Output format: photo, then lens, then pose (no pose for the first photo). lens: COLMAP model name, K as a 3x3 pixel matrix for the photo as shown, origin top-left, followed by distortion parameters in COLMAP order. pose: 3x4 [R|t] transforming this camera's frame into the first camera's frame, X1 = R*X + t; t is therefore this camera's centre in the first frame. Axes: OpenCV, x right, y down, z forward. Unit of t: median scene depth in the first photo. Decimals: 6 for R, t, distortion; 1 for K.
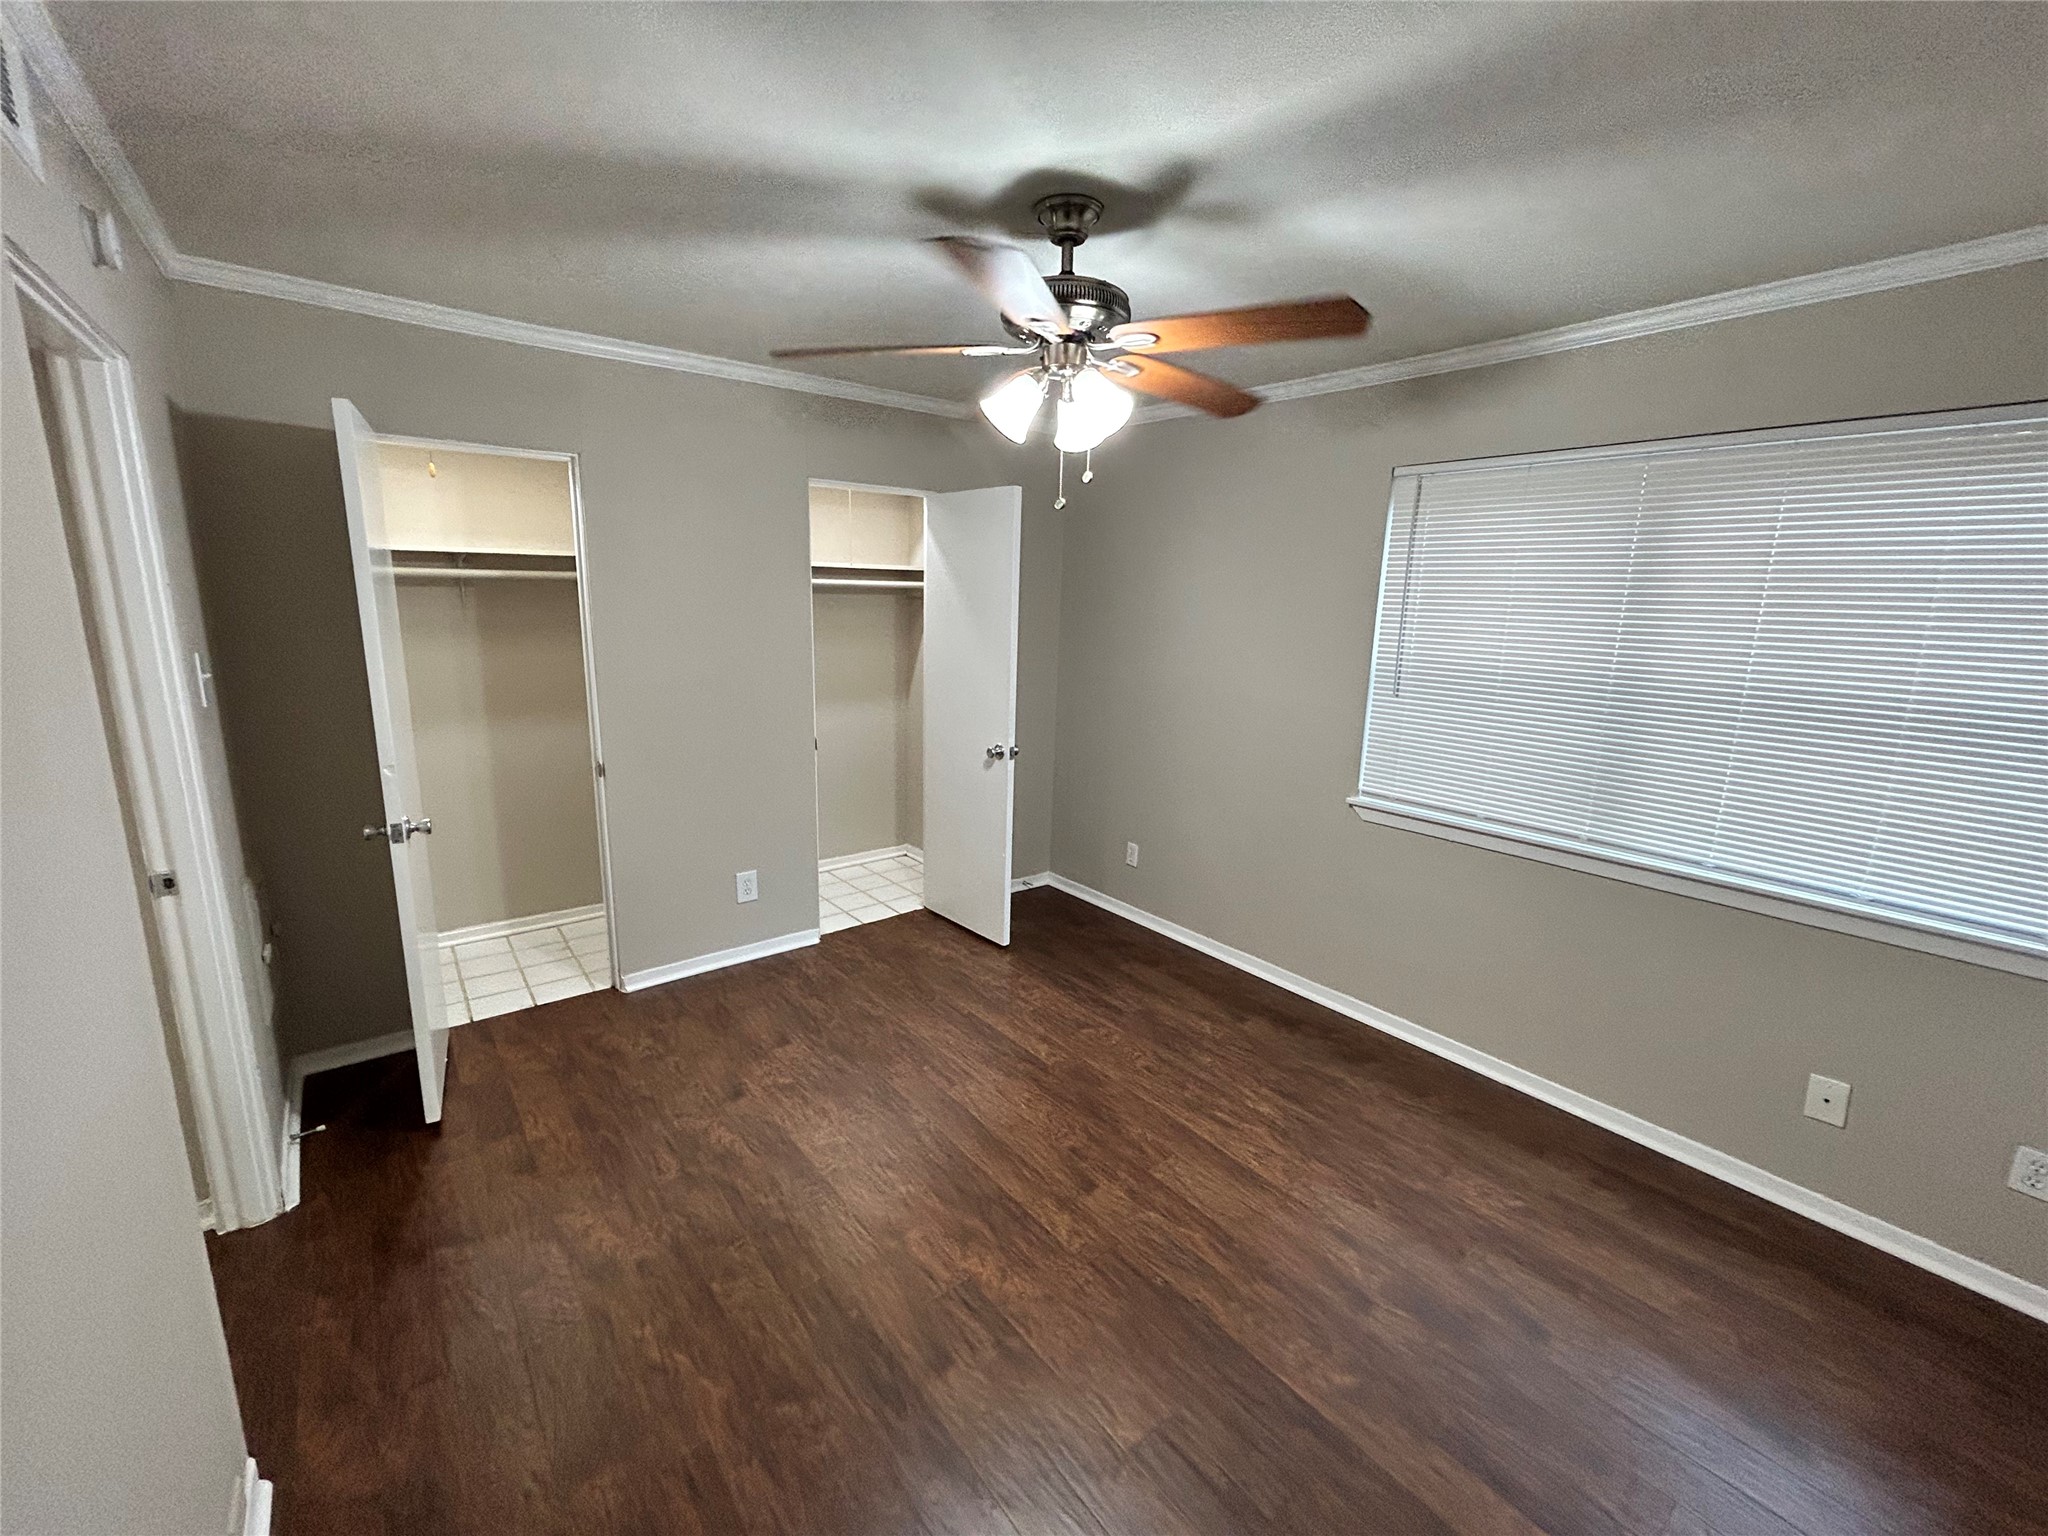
lens RADIAL K [[833.0, 0, 1018.6], [0, 833.0, 772.4], [0, 0, 1]] dist [0.000542, 0.000711]
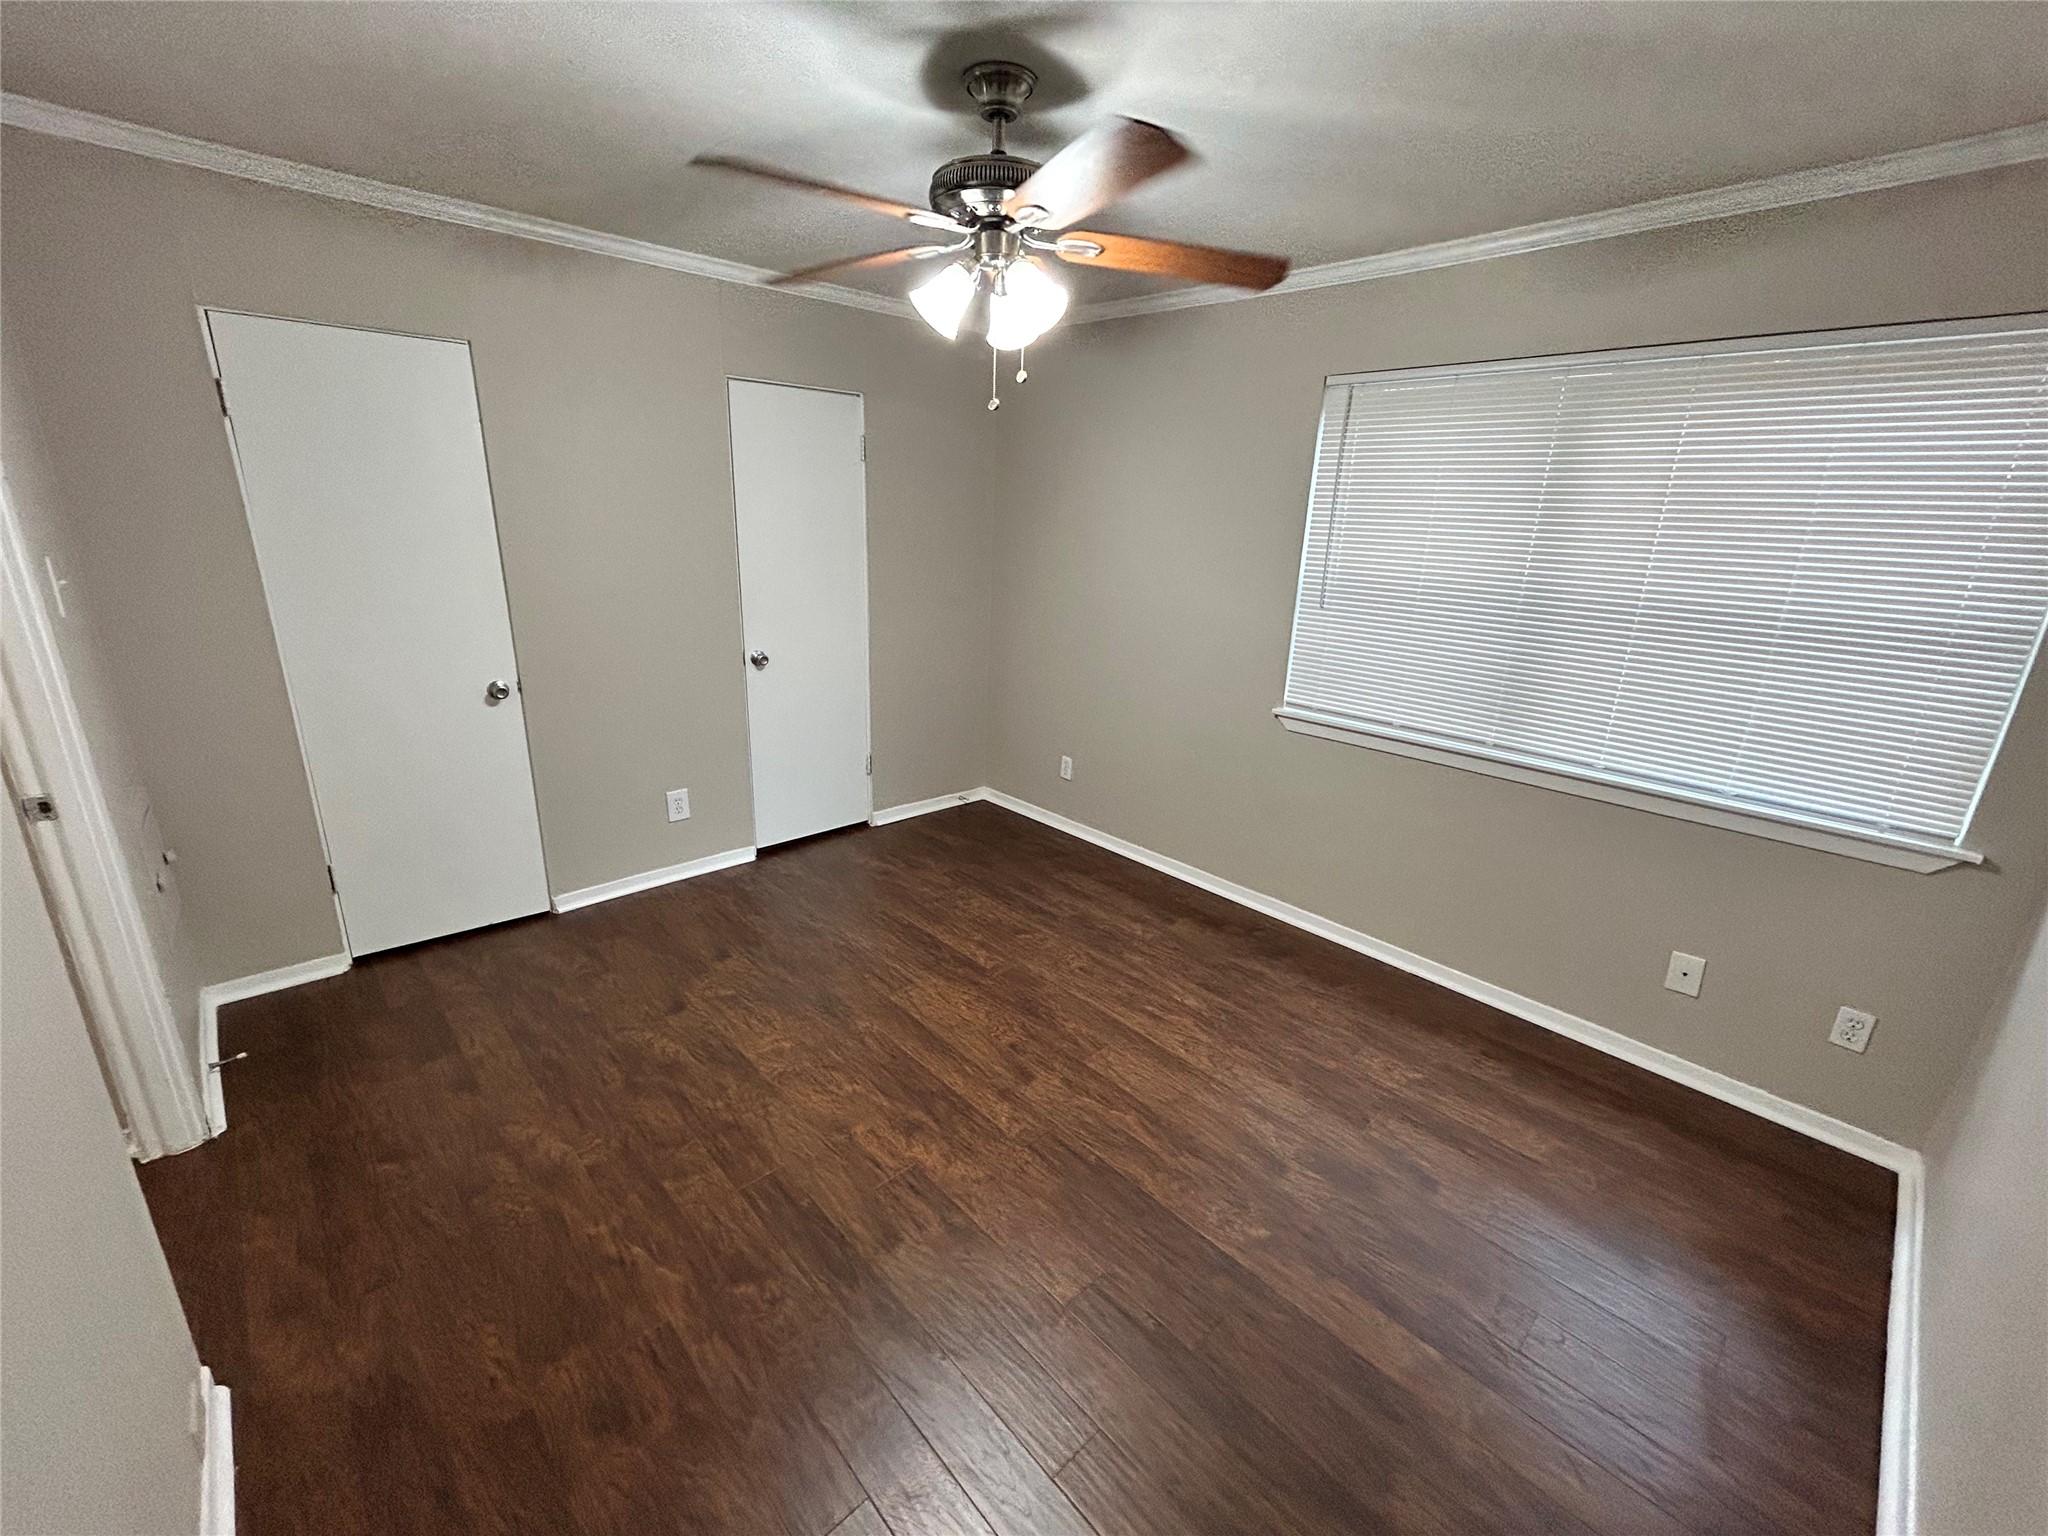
lens RADIAL K [[833.0, 0, 1018.6], [0, 833.0, 769.0], [0, 0, 1]] dist [0.000542, 0.000711]
pose [[0.996828, -0.014909, 0.078175, -0.003112], [0.007483, 0.995503, 0.094436, 0.008790], [-0.079231, -0.093551, 0.992457, -0.009646]]
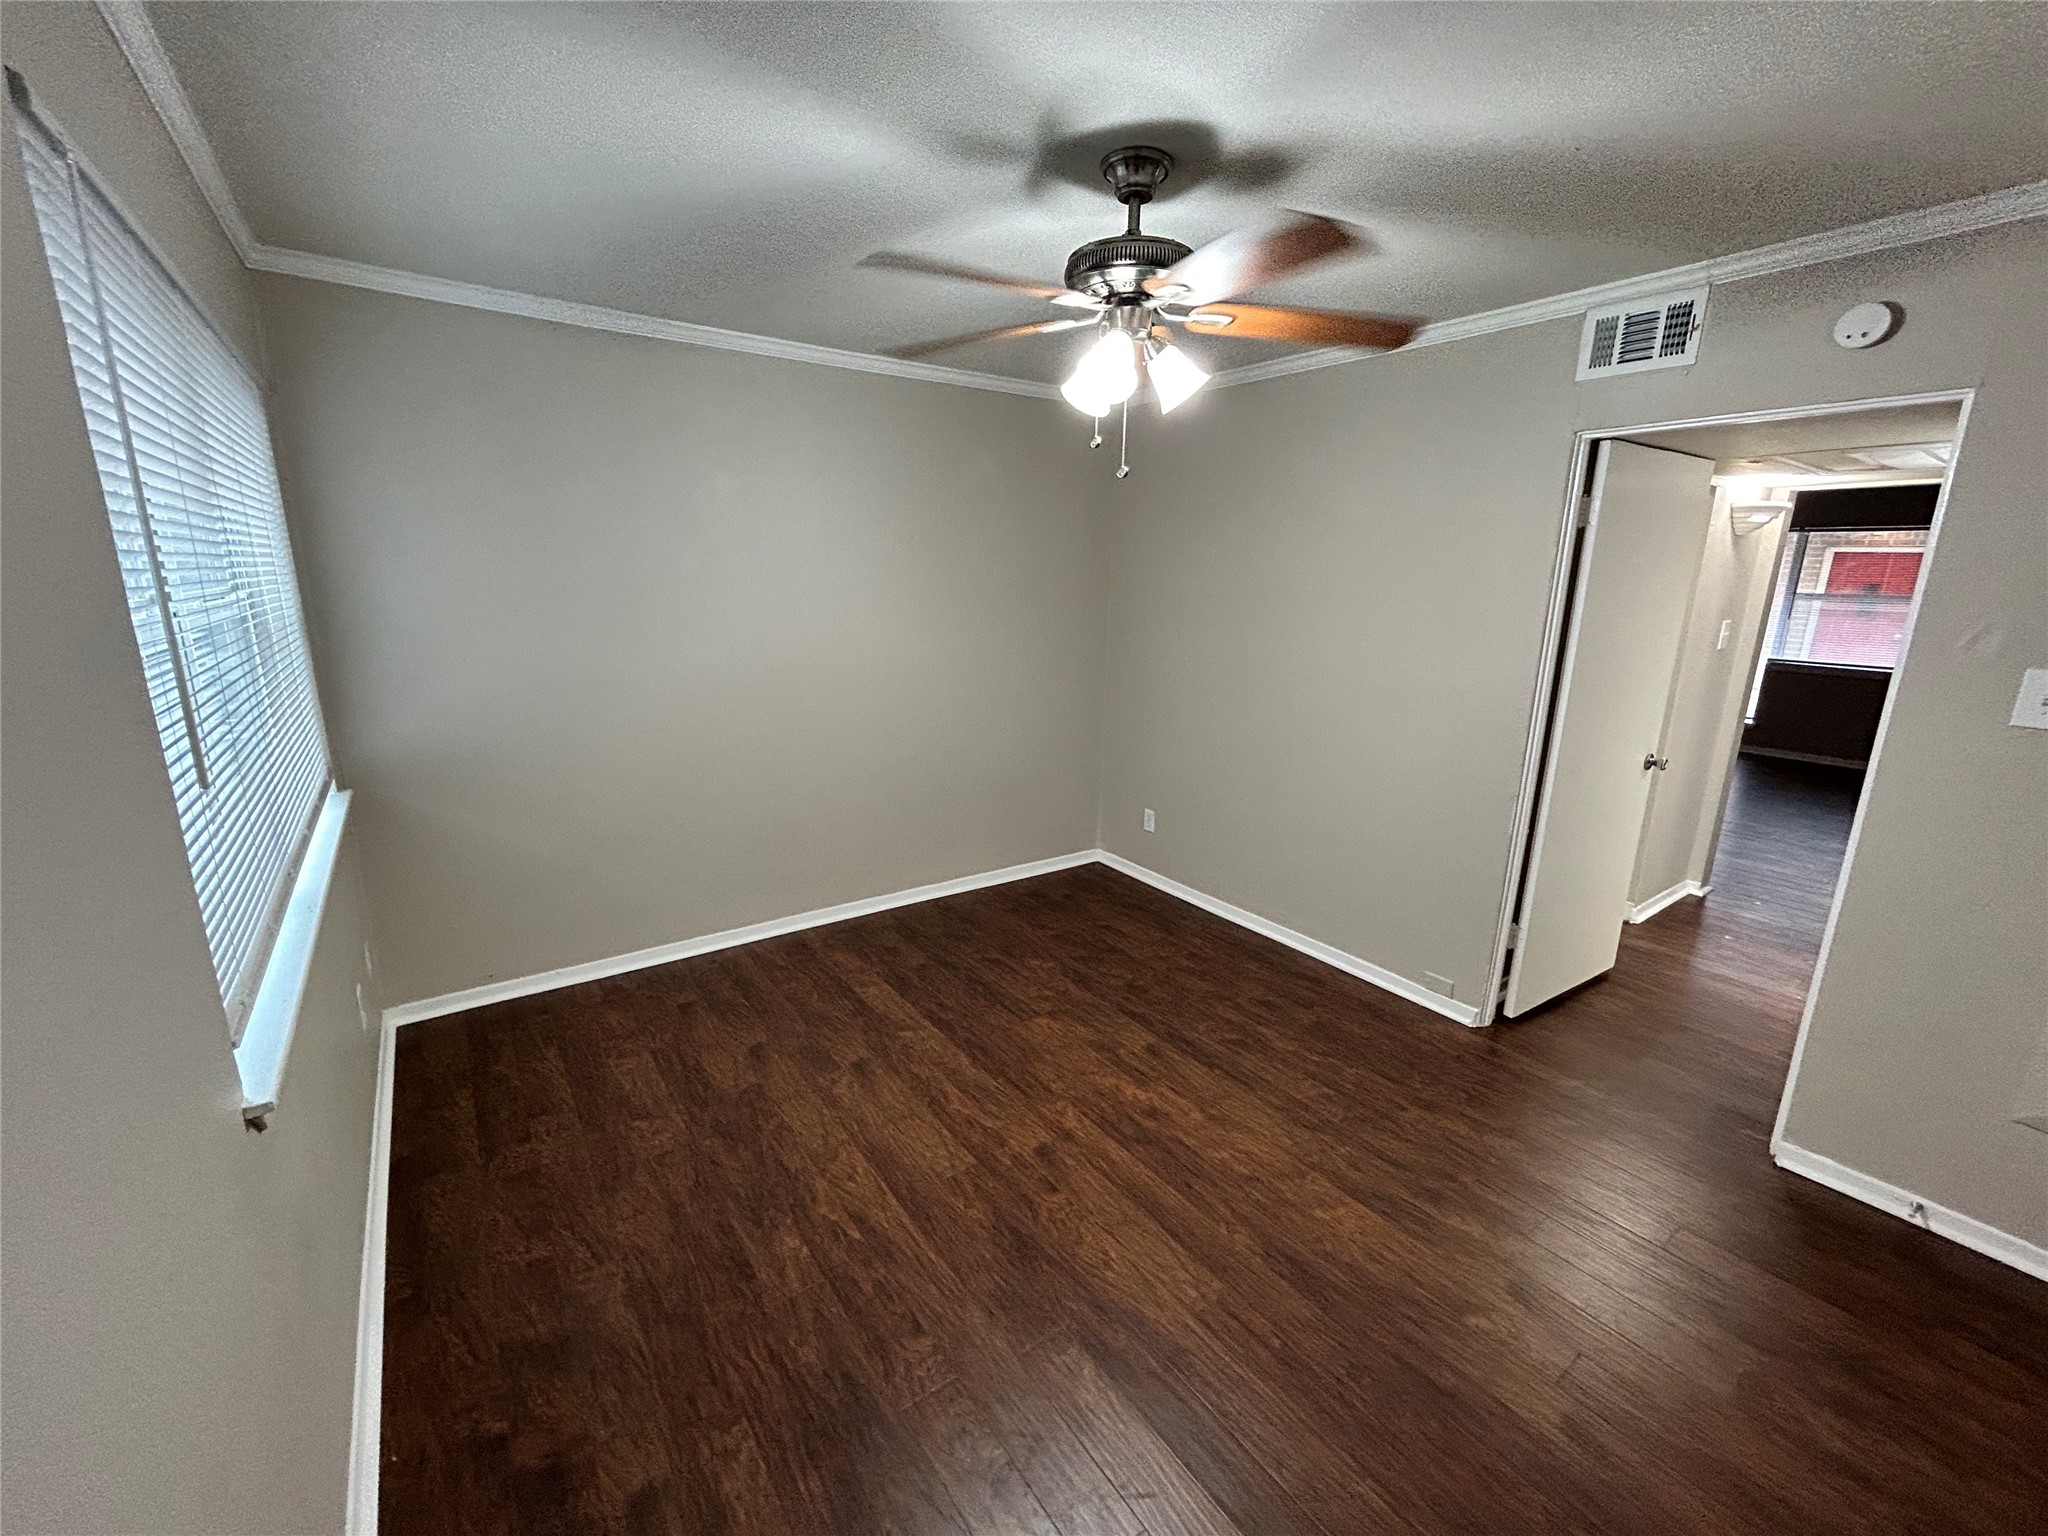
lens RADIAL K [[833.0, 0, 1010.2], [0, 833.0, 767.7], [0, 0, 1]] dist [0.000542, 0.000711]
pose [[-0.997009, -0.056861, 0.052350, 0.104391], [-0.028326, 0.899009, 0.437013, -0.397443], [-0.071912, 0.434223, -0.897930, 1.855944]]
